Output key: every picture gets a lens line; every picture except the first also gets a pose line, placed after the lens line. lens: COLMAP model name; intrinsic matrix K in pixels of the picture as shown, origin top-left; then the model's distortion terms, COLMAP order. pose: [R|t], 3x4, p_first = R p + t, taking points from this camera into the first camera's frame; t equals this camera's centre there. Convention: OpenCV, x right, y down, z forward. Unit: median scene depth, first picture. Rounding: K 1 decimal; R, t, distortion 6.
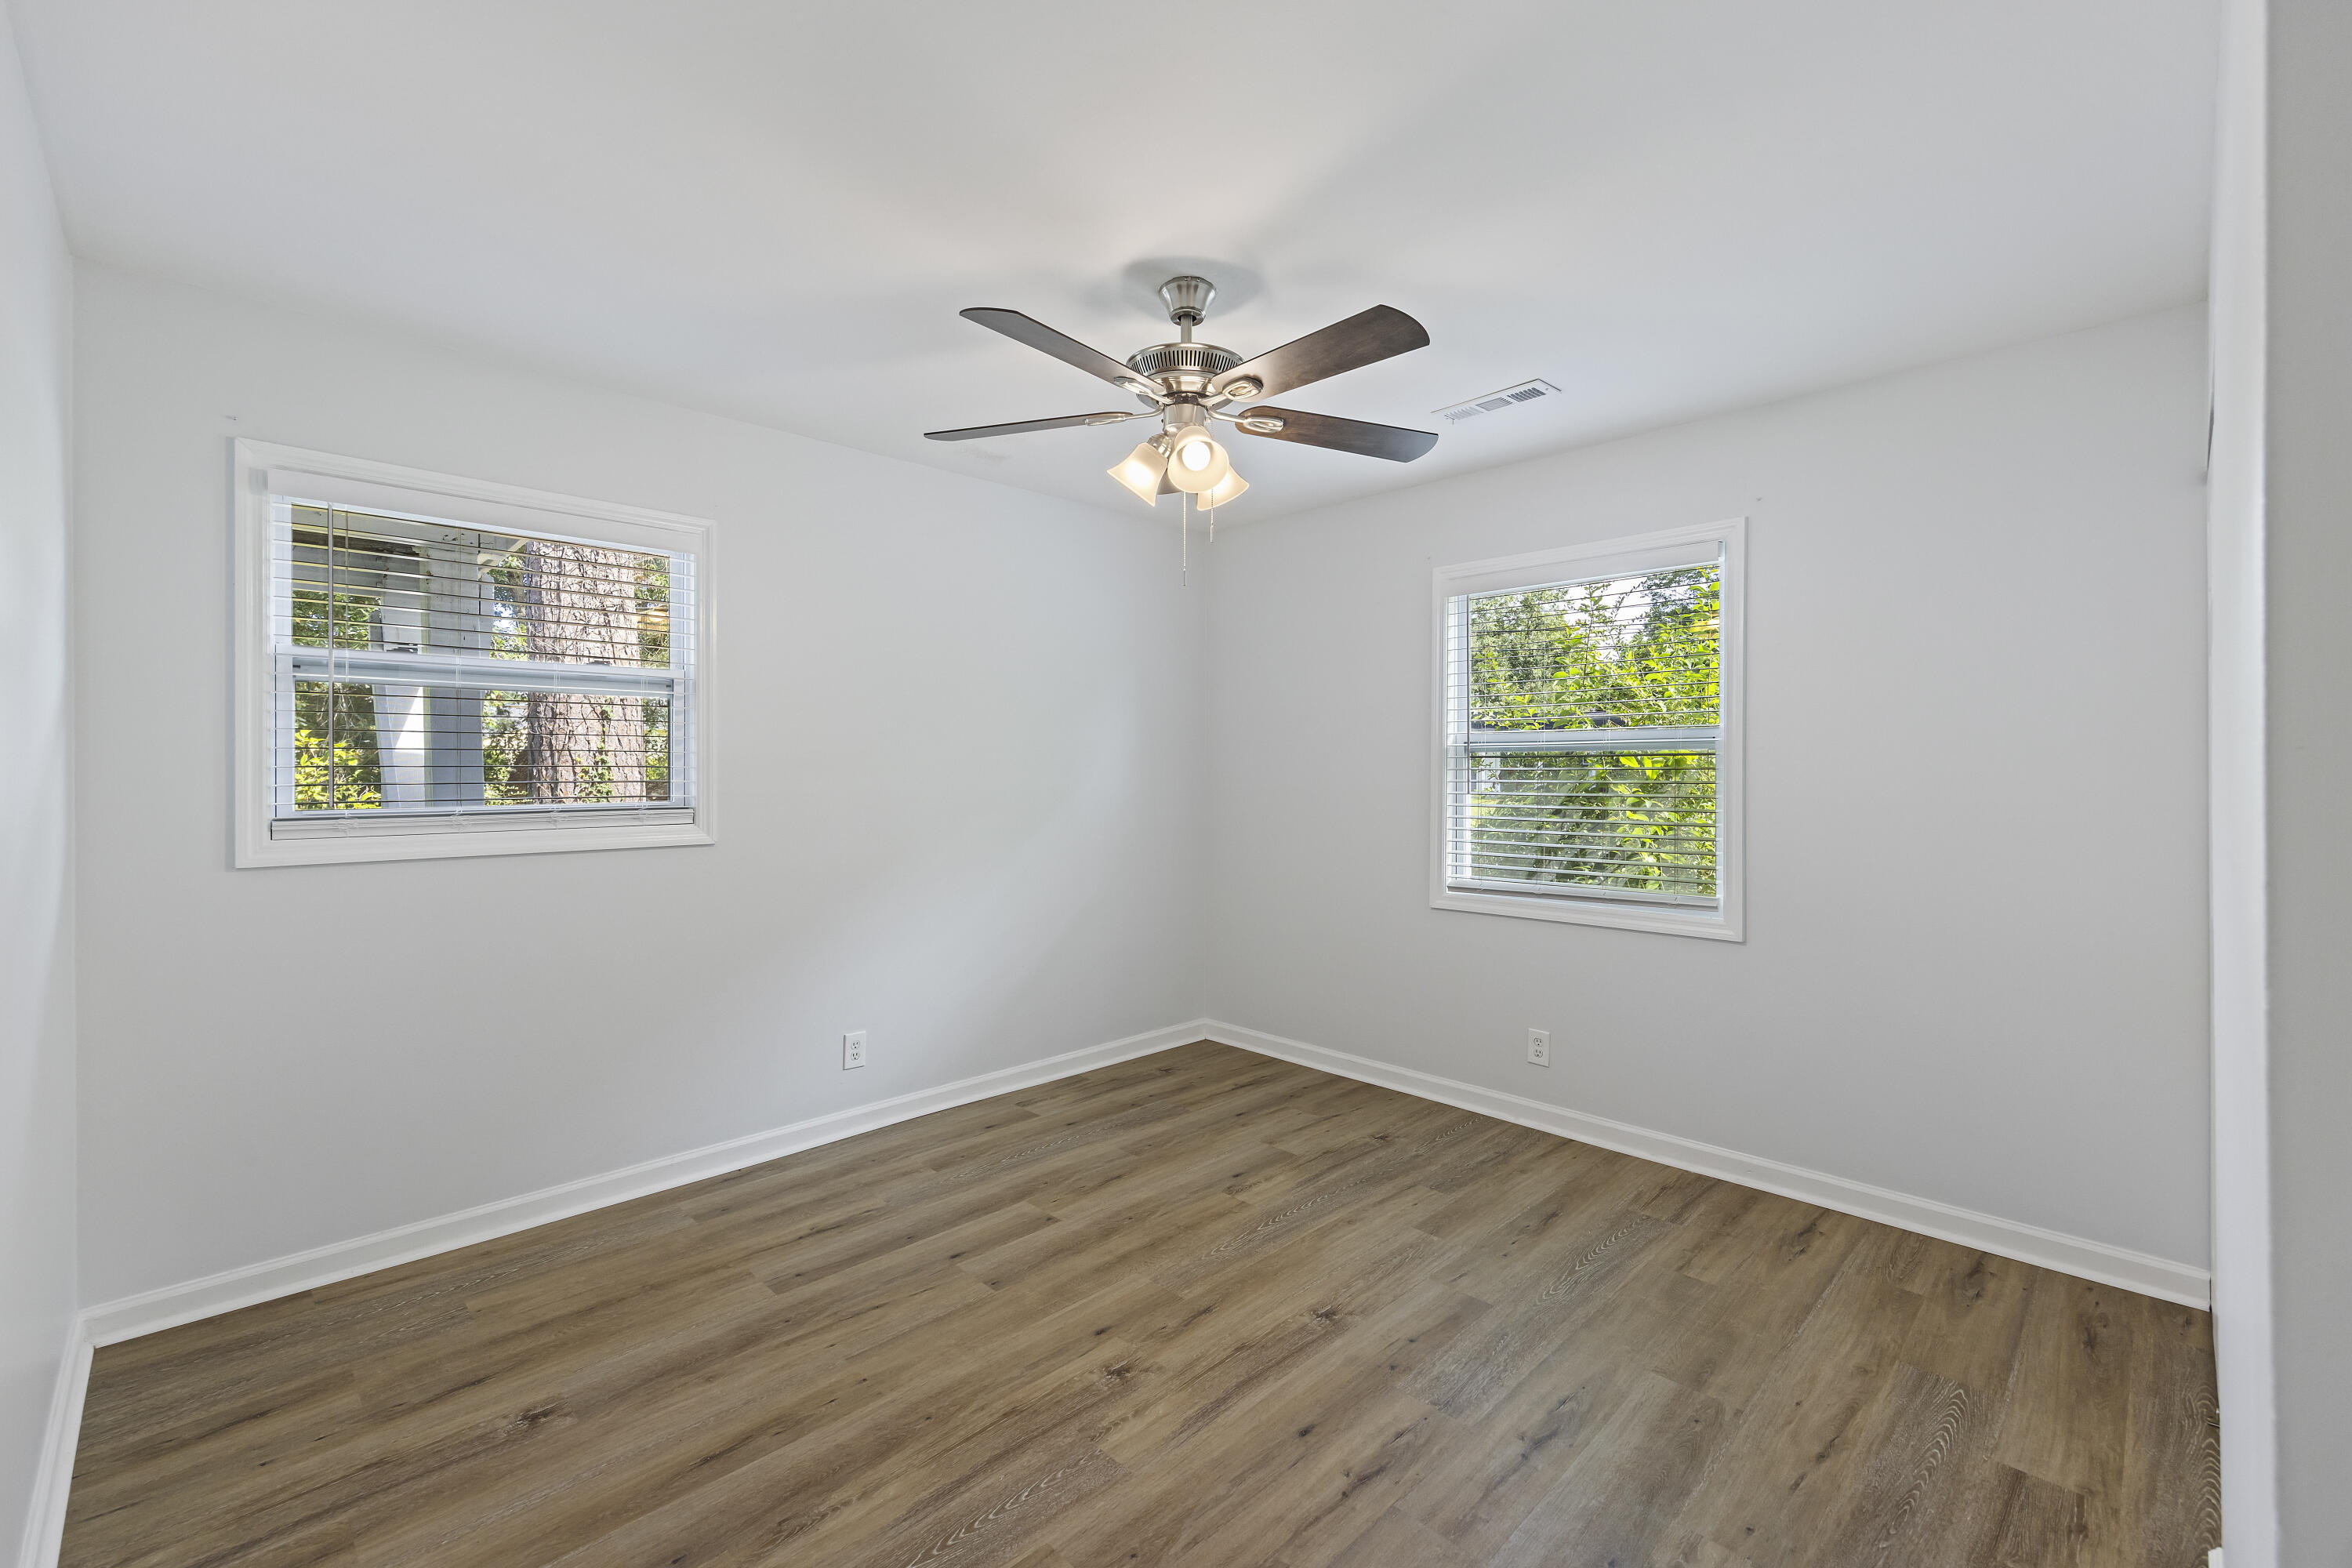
lens RADIAL K [[963.8, 0, 1164.8], [0, 963.8, 766.0], [0, 0, 1]] dist [-0.001424, -0.000447]
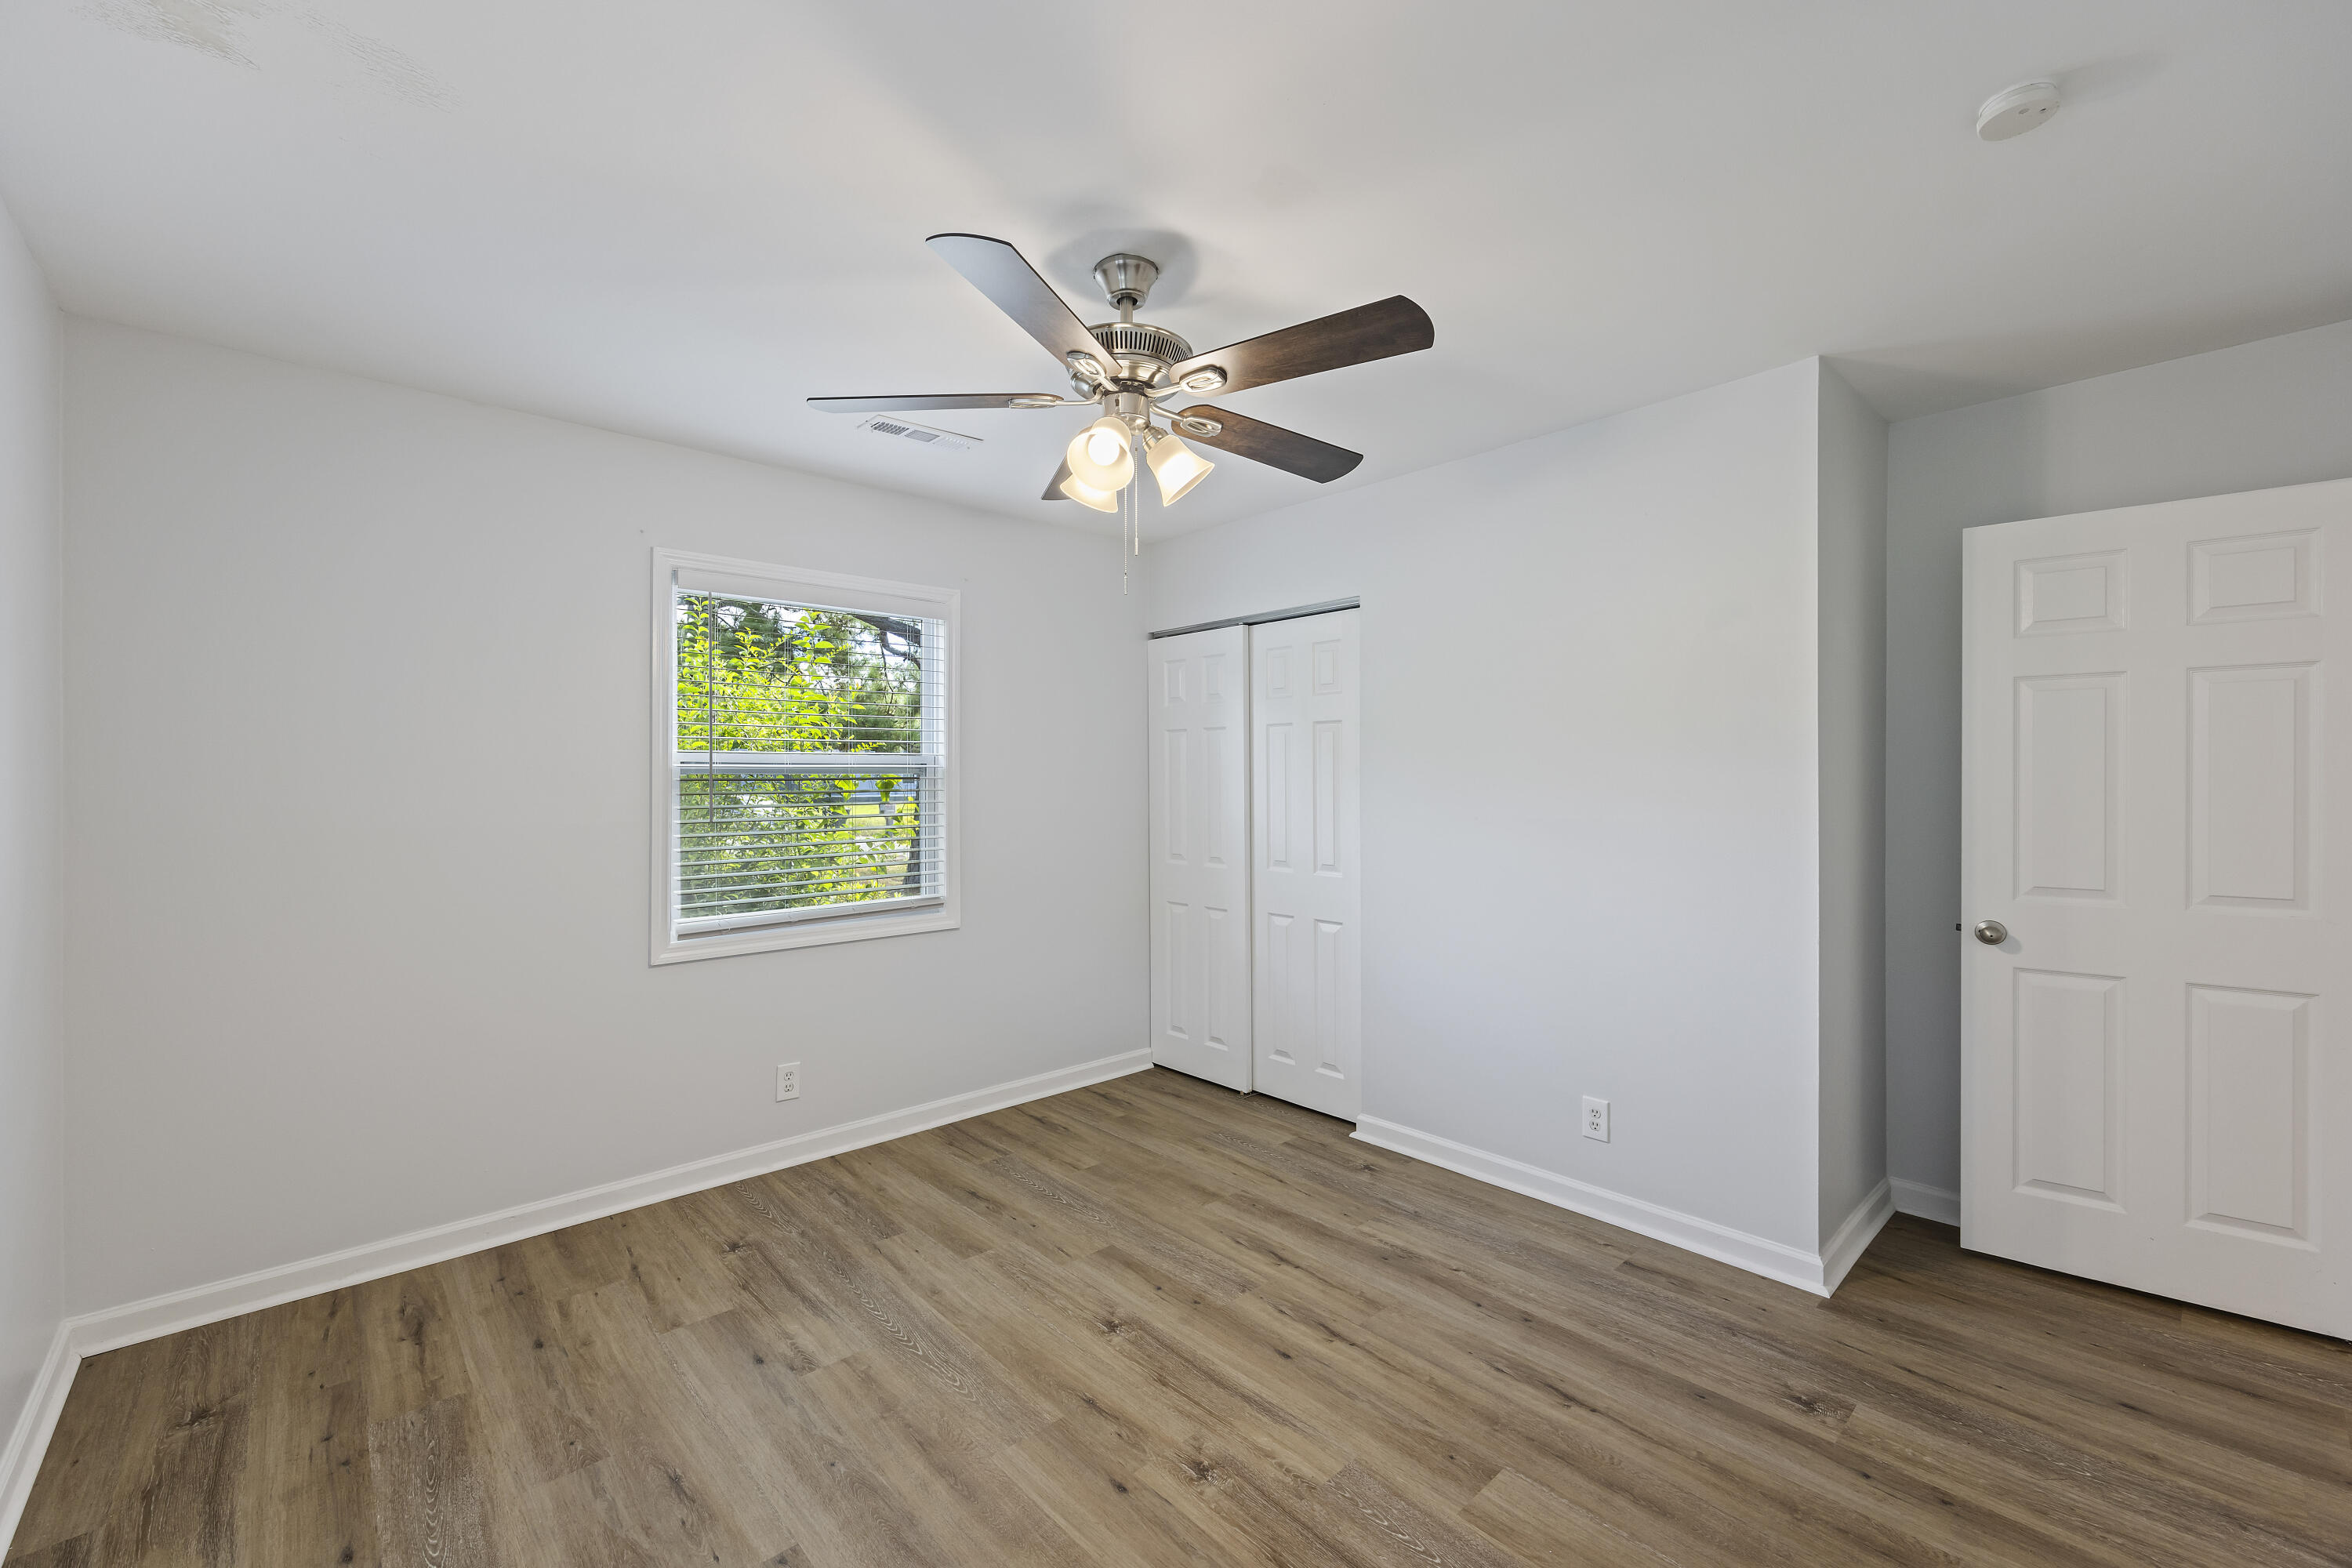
lens RADIAL K [[963.8, 0, 1152.4], [0, 963.8, 780.6], [0, 0, 1]] dist [-0.001424, -0.000447]
pose [[0.046901, -0.000828, 0.998899, -0.702187], [0.003586, 0.999993, 0.000660, -0.010455], [-0.998893, 0.003551, 0.046904, 0.743169]]
